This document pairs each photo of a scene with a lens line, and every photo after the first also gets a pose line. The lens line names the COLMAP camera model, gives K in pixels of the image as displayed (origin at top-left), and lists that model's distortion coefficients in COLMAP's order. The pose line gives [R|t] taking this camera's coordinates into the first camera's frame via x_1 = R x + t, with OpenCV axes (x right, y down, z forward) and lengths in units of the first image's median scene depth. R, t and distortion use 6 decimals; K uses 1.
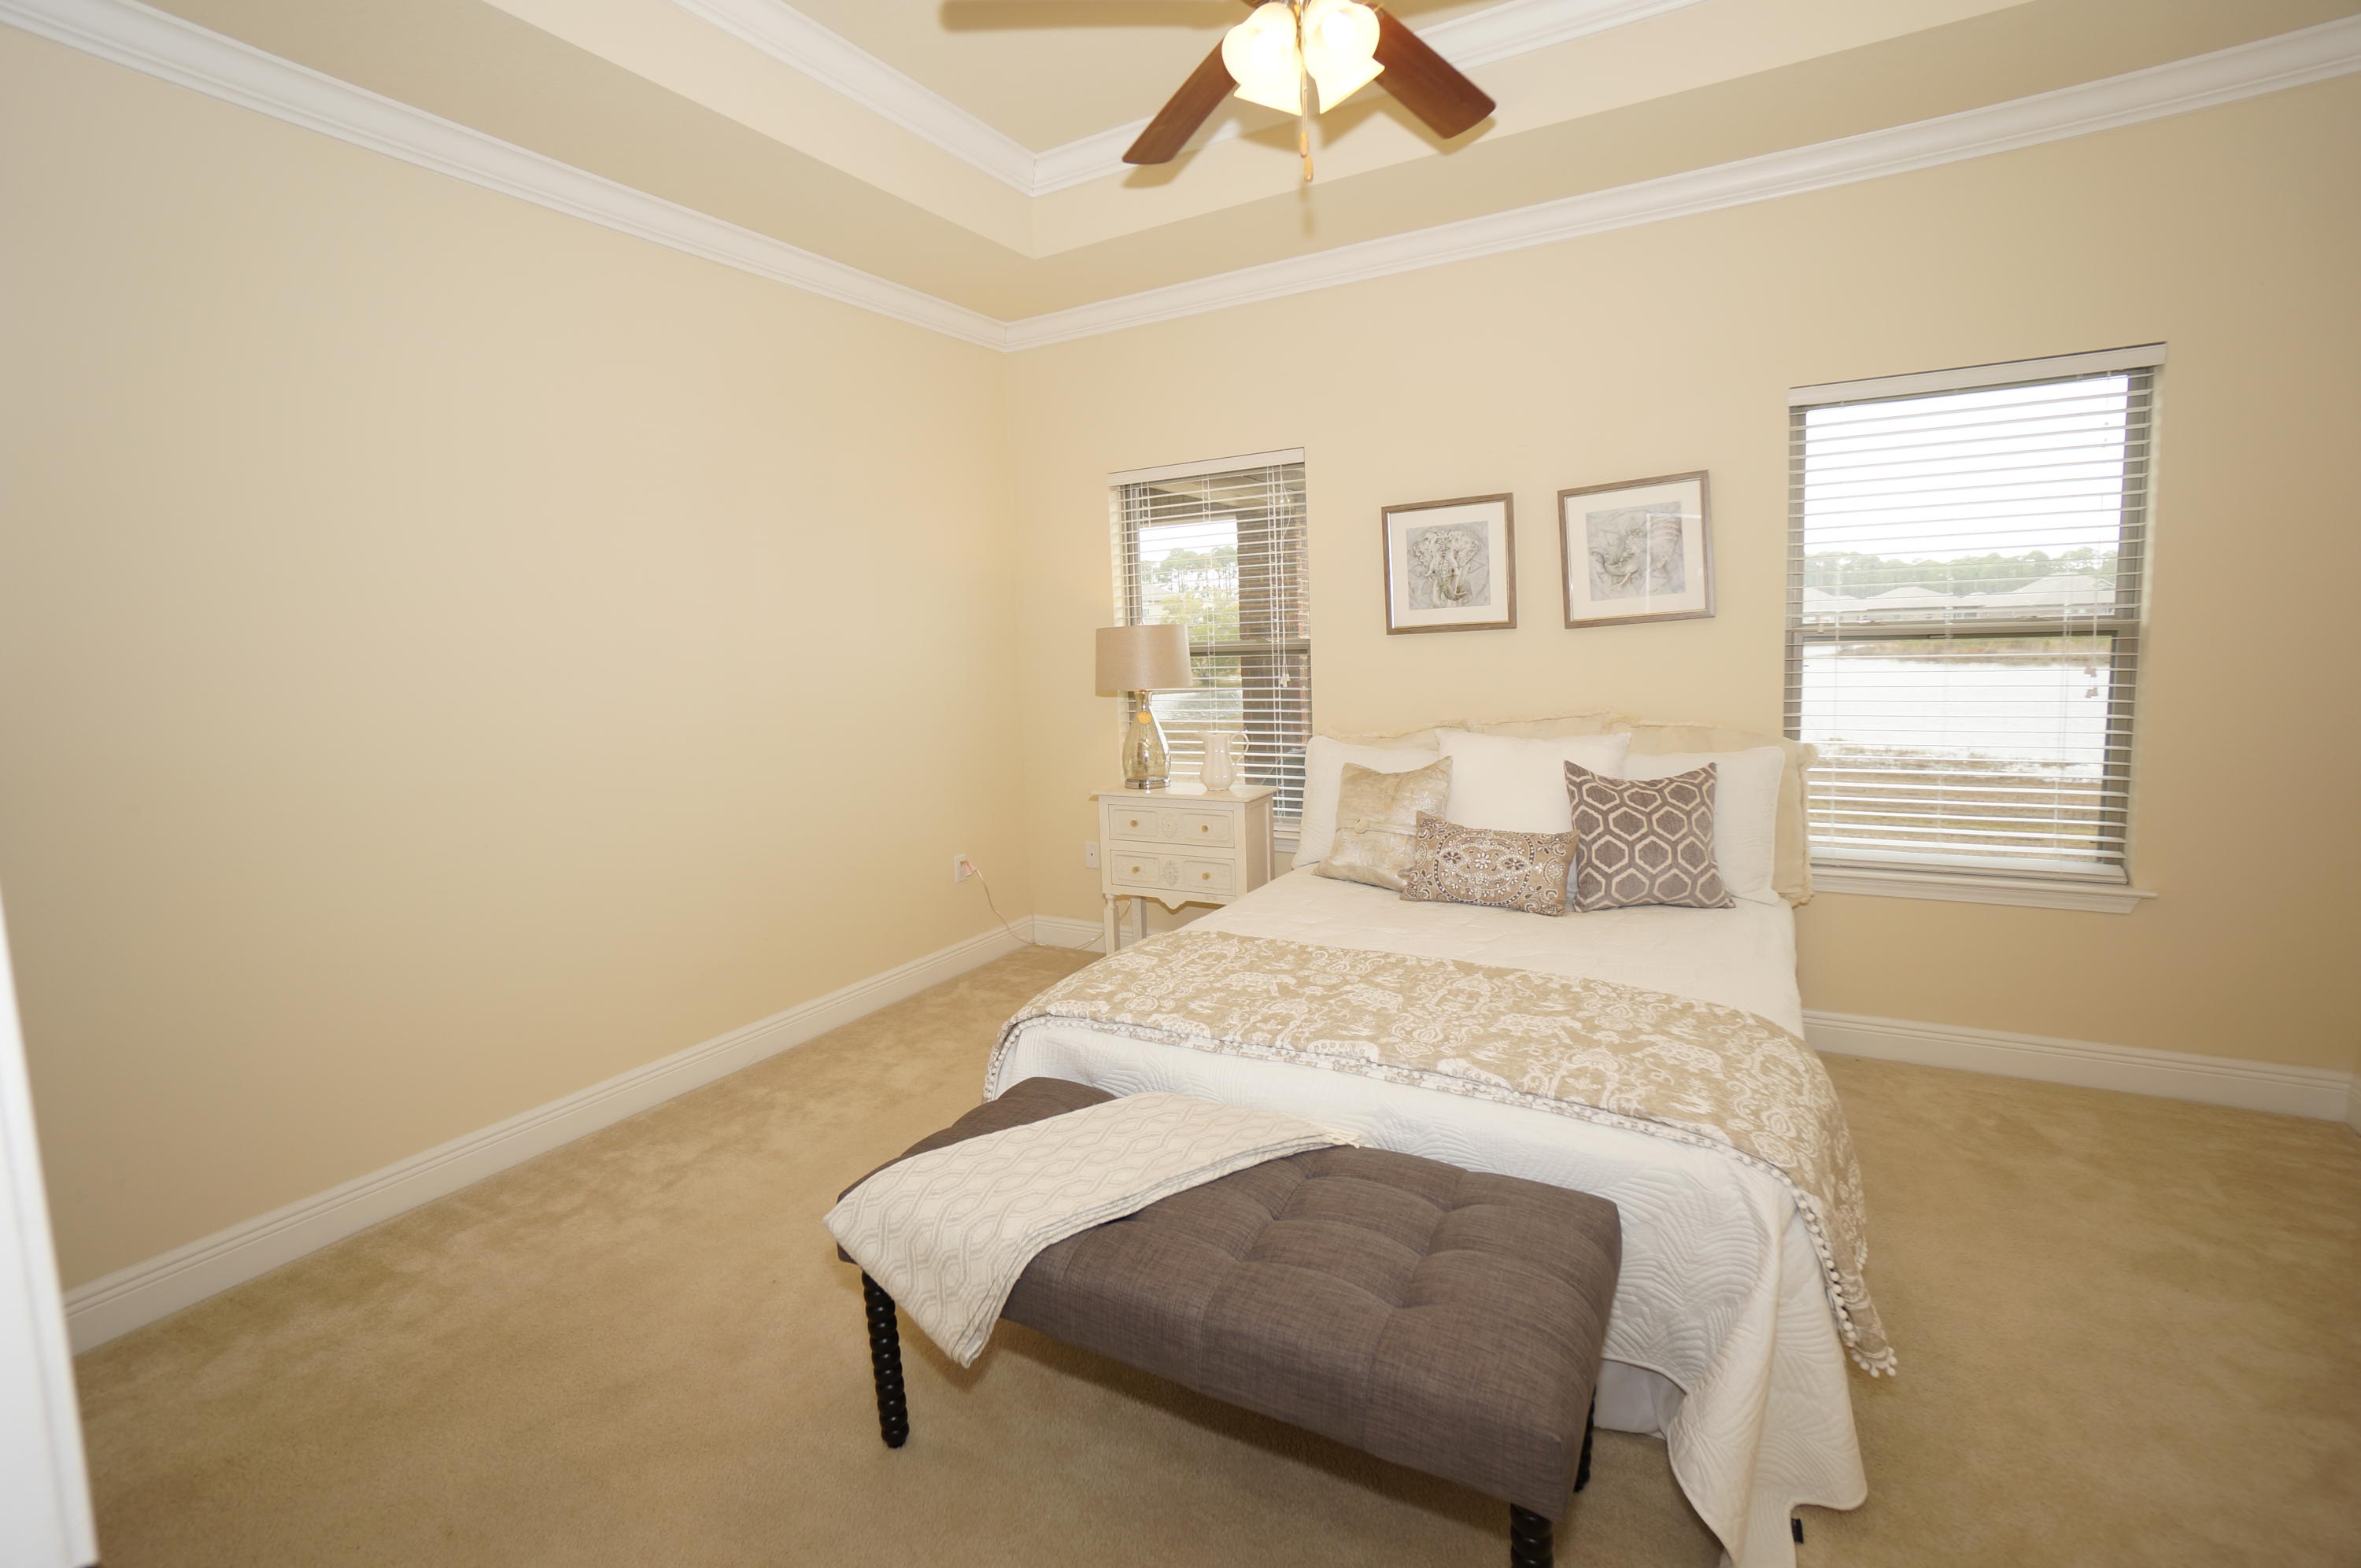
lens RADIAL K [[1066.5, 0, 1158.1], [0, 1066.5, 779.8], [0, 0, 1]] dist [-0.036283, 0.004365]
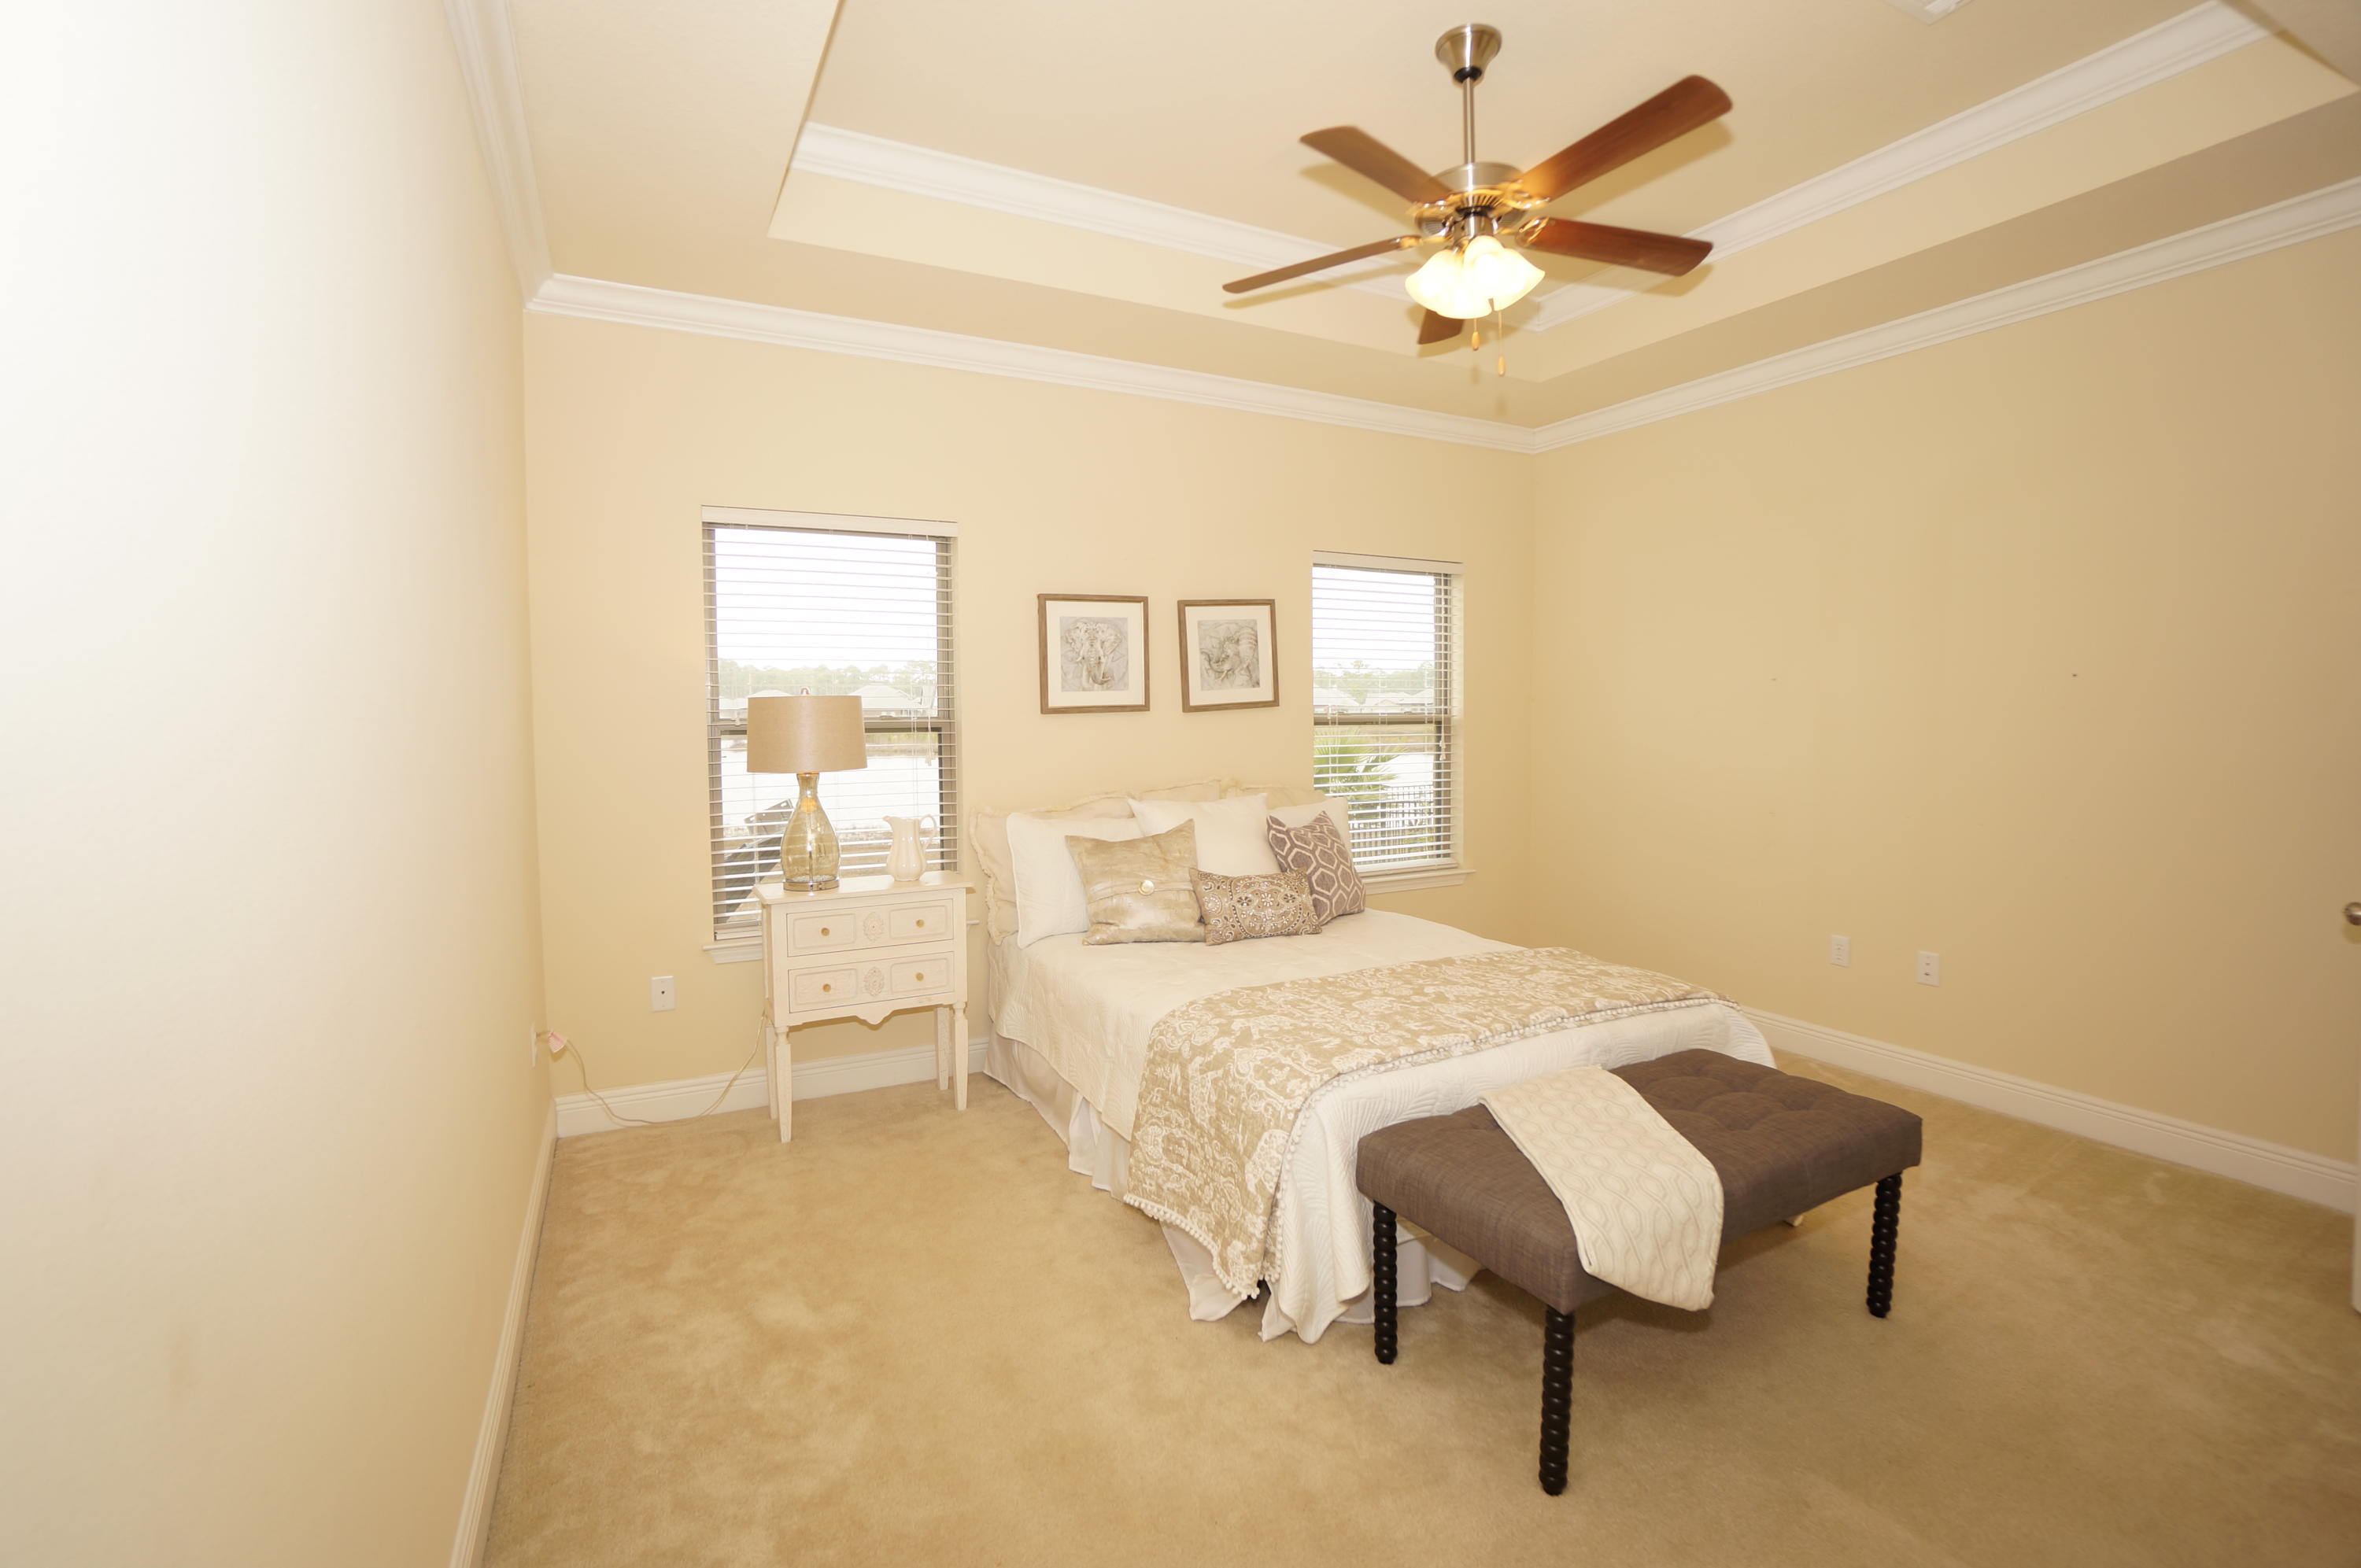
lens RADIAL K [[1066.5, 0, 1162.5], [0, 1066.5, 787.6], [0, 0, 1]] dist [-0.036283, 0.004365]
pose [[0.518754, -0.030036, 0.854396, -0.700150], [0.100965, 0.994541, -0.026339, -0.026852], [-0.848941, 0.099927, 0.518955, 0.400347]]
